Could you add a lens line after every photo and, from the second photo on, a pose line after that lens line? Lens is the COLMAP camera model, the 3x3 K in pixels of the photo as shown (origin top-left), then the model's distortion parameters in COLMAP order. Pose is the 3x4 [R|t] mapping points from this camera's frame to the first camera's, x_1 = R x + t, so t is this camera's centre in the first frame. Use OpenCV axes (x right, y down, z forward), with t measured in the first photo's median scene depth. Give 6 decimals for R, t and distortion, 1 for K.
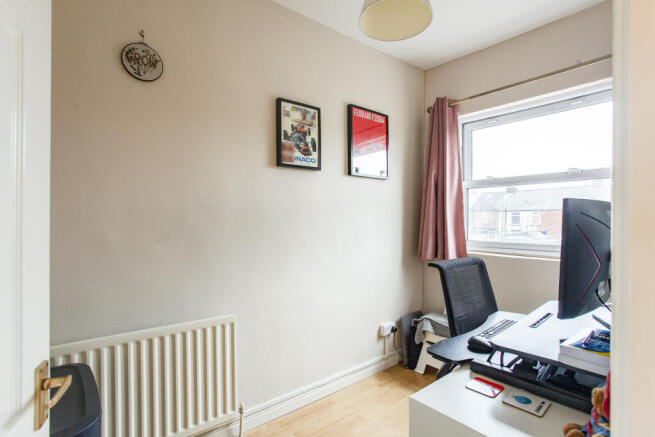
lens RADIAL K [[322.0, 0, 328.3], [0, 322.0, 214.6], [0, 0, 1]] dist [0.000656, 0.000411]
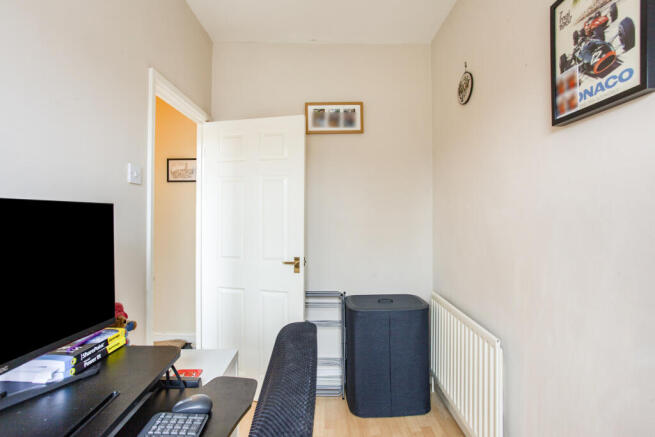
lens RADIAL K [[322.0, 0, 328.3], [0, 322.0, 214.6], [0, 0, 1]] dist [0.000656, 0.000411]
pose [[-0.623226, -0.006915, -0.782011, 0.506465], [0.000068, 0.999960, -0.008897, 0.006624], [0.782042, -0.005598, -0.623201, 0.998950]]
